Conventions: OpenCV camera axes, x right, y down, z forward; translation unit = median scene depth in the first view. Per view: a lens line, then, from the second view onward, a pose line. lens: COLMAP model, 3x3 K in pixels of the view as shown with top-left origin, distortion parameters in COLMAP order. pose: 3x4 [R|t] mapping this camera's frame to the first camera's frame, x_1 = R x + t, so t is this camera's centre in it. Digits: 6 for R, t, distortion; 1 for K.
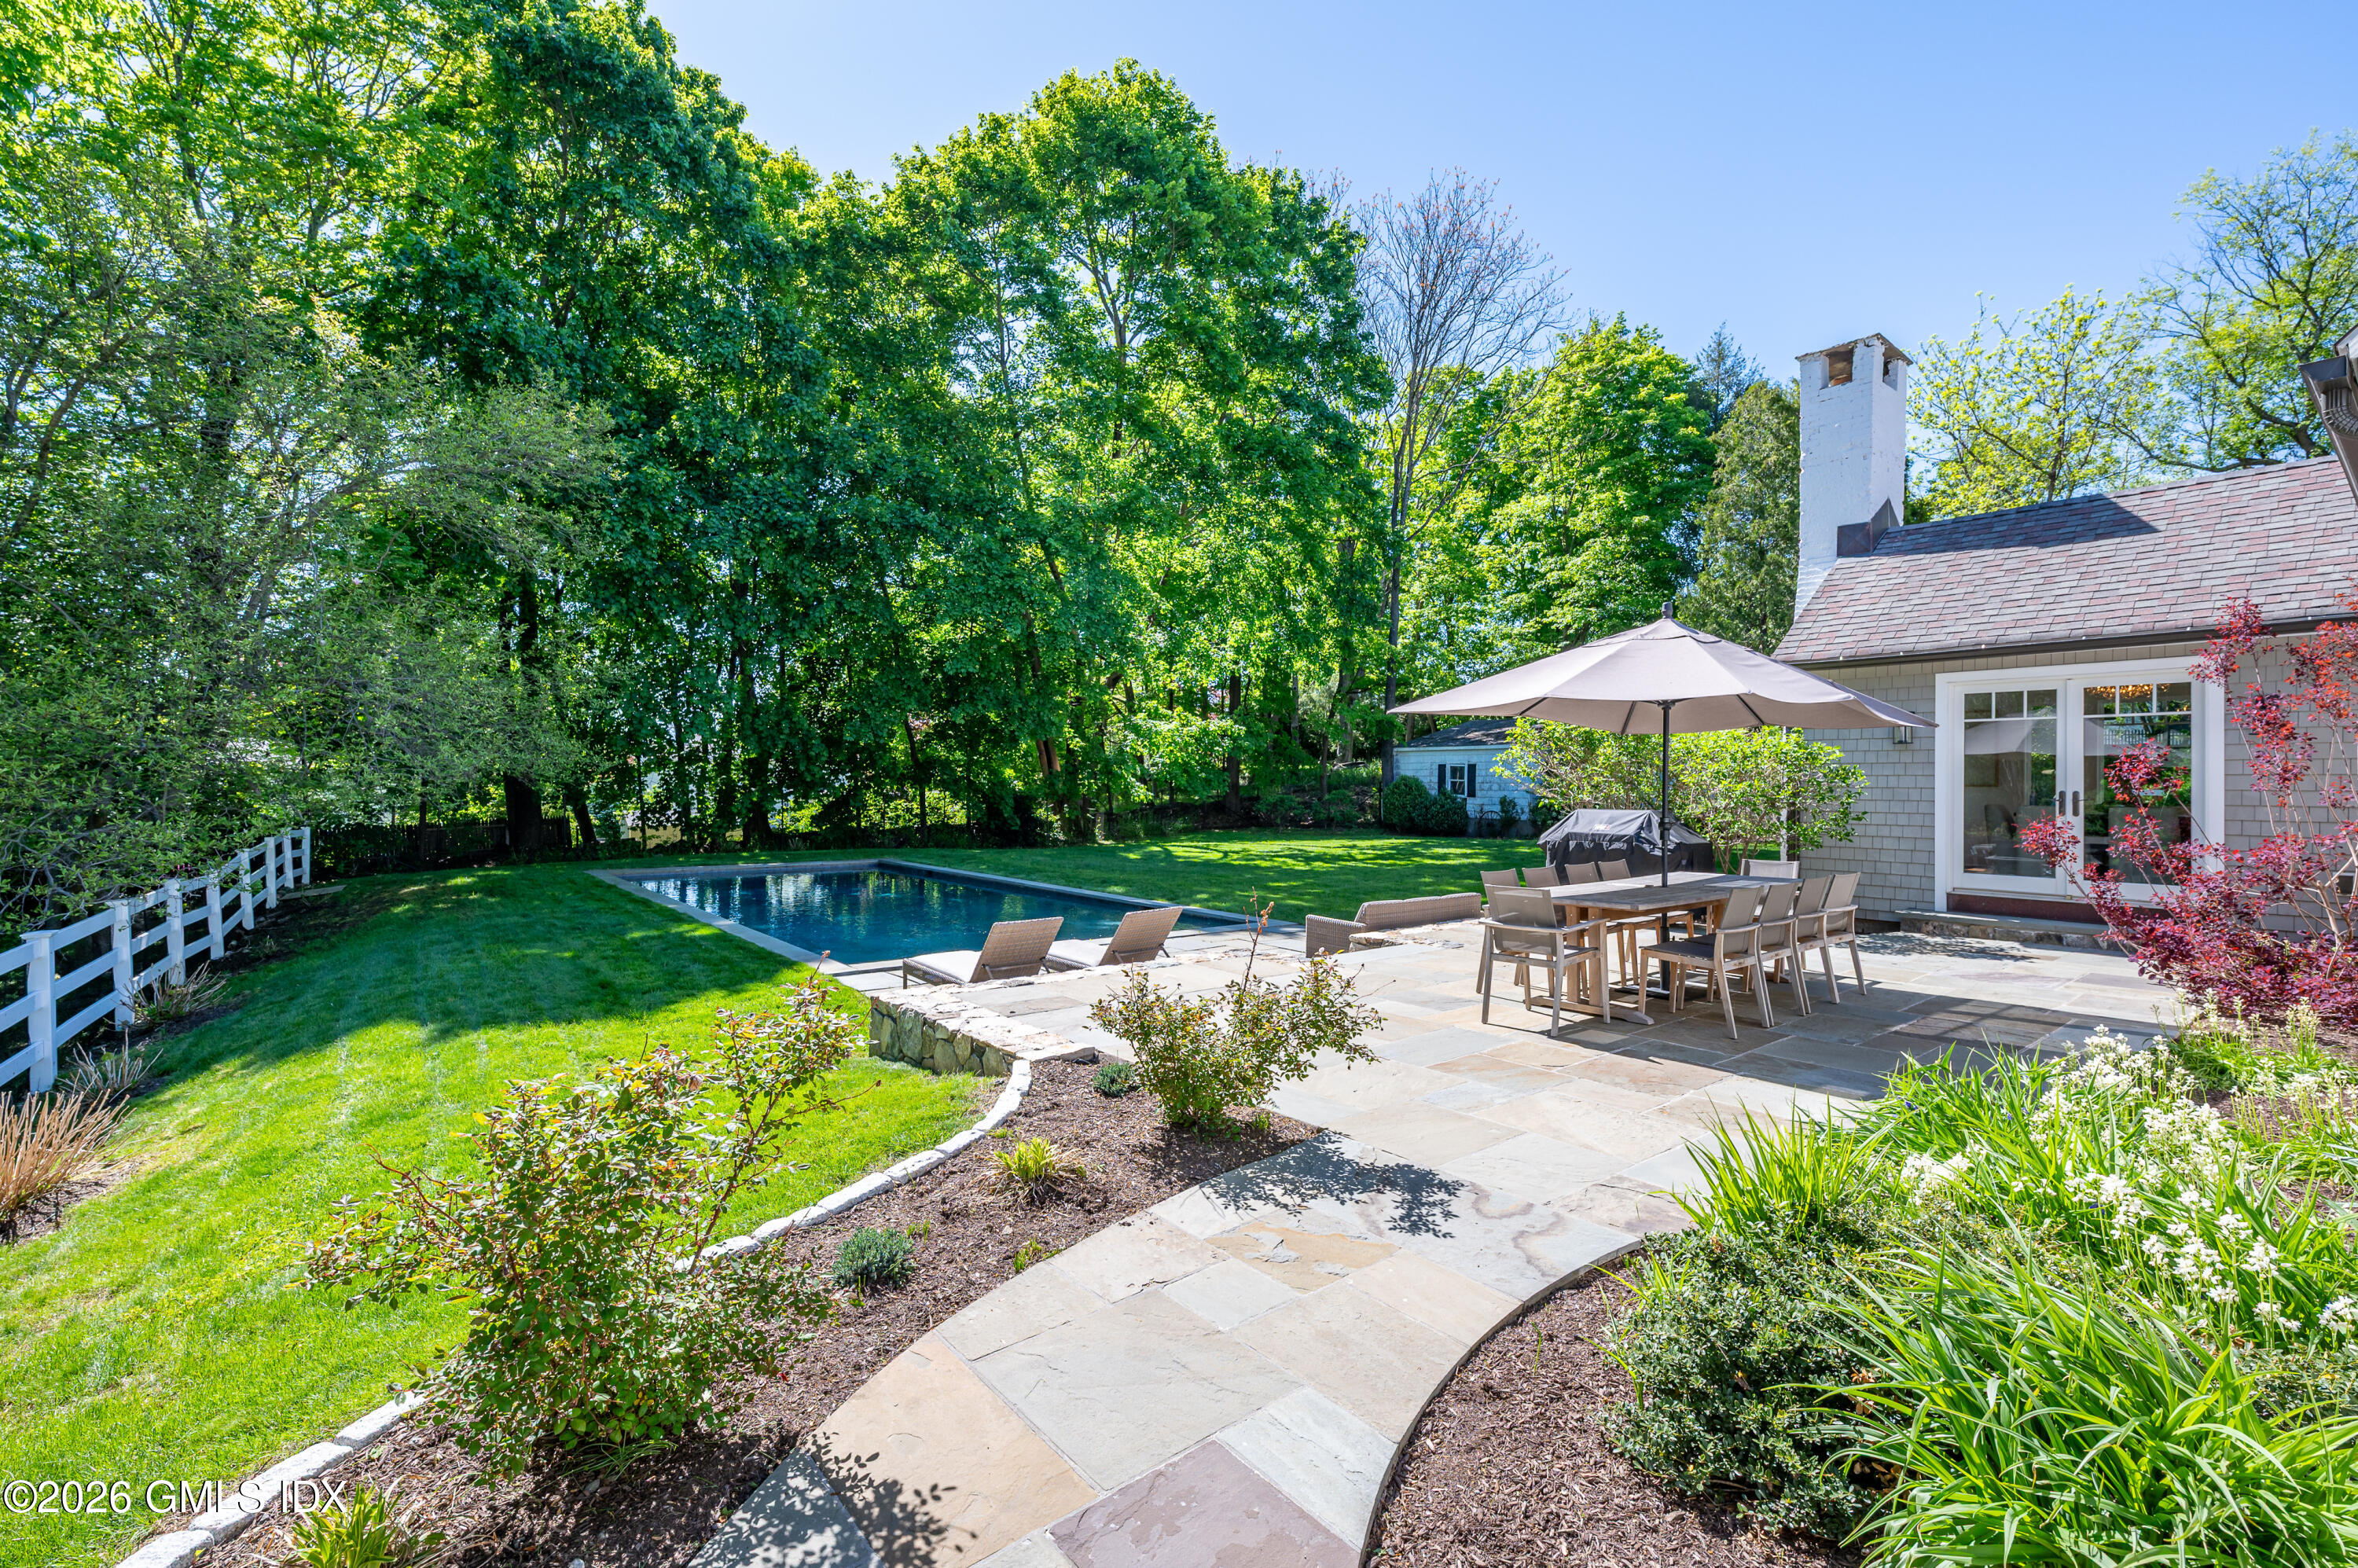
lens RADIAL K [[1012.5, 0, 1174.4], [0, 1012.5, 774.3], [0, 0, 1]] dist [0.001211, 0.000790]
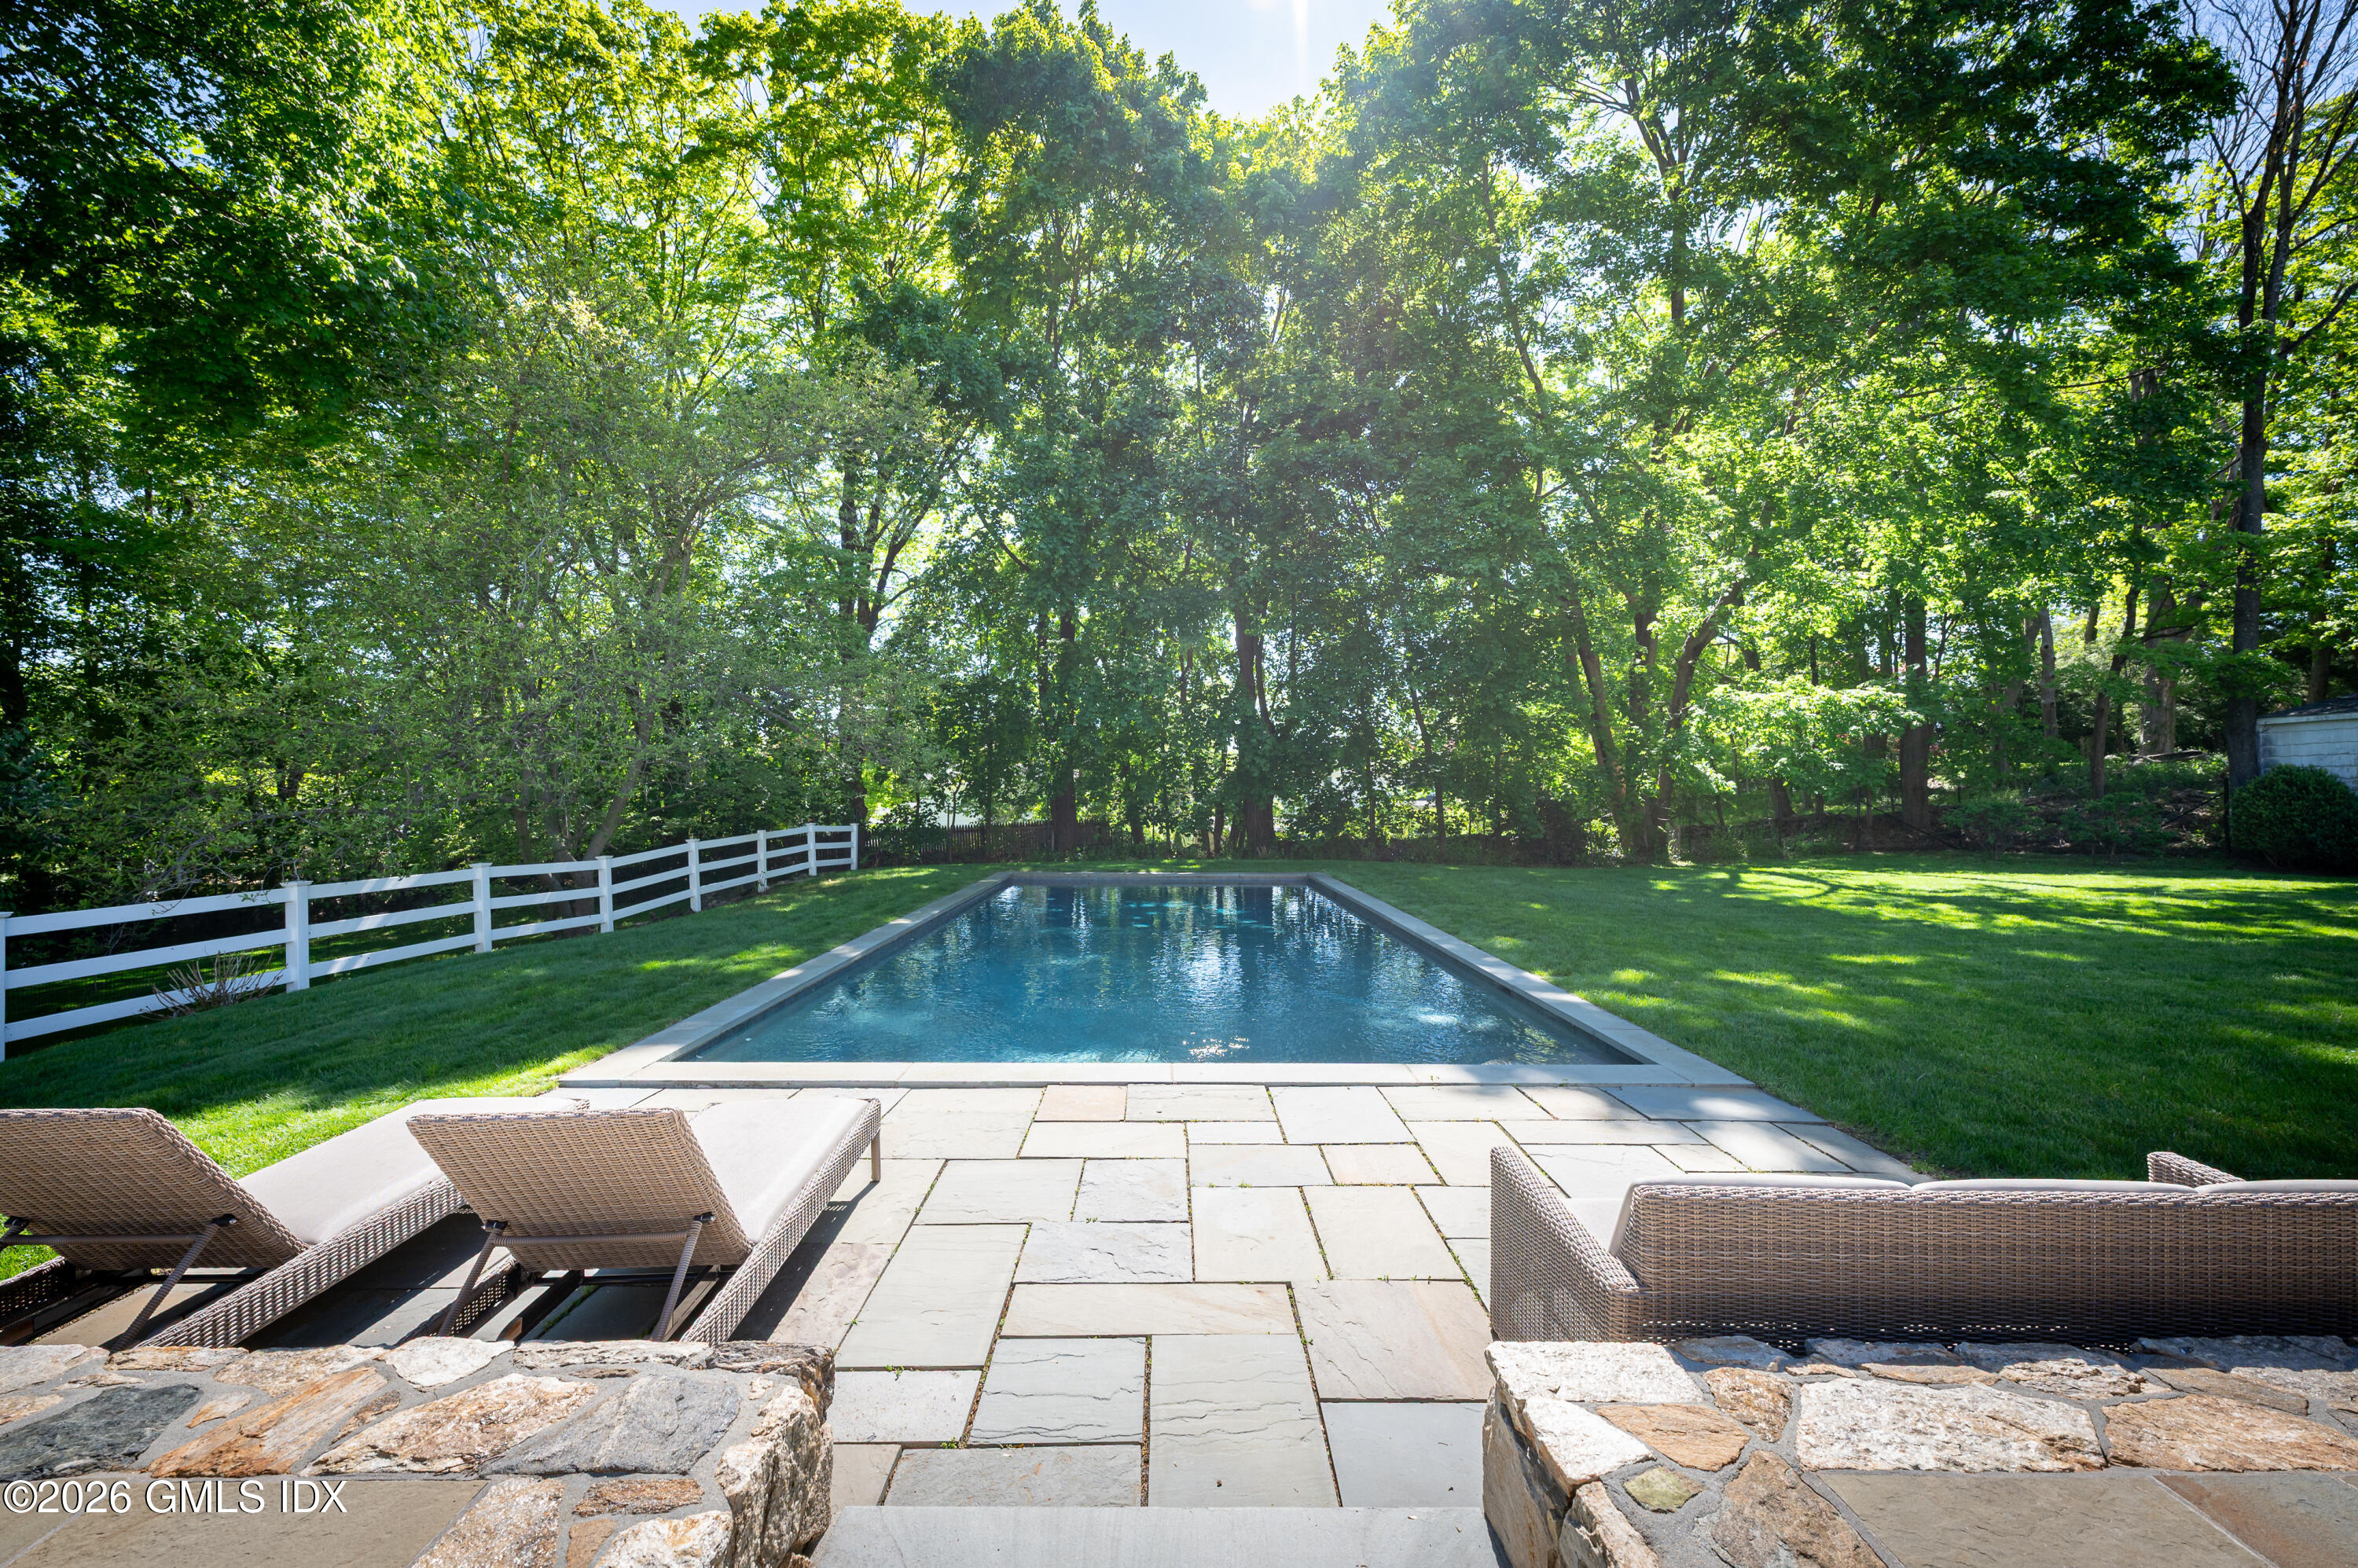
lens RADIAL K [[938.4, 0, 1171.2], [0, 938.4, 767.8], [0, 0, 1]] dist [0.001410, 0.000174]
pose [[0.788001, -0.021999, -0.615281, 0.076634], [0.007955, 0.999642, -0.025554, 0.014332], [0.615623, 0.015243, 0.787894, 0.266218]]
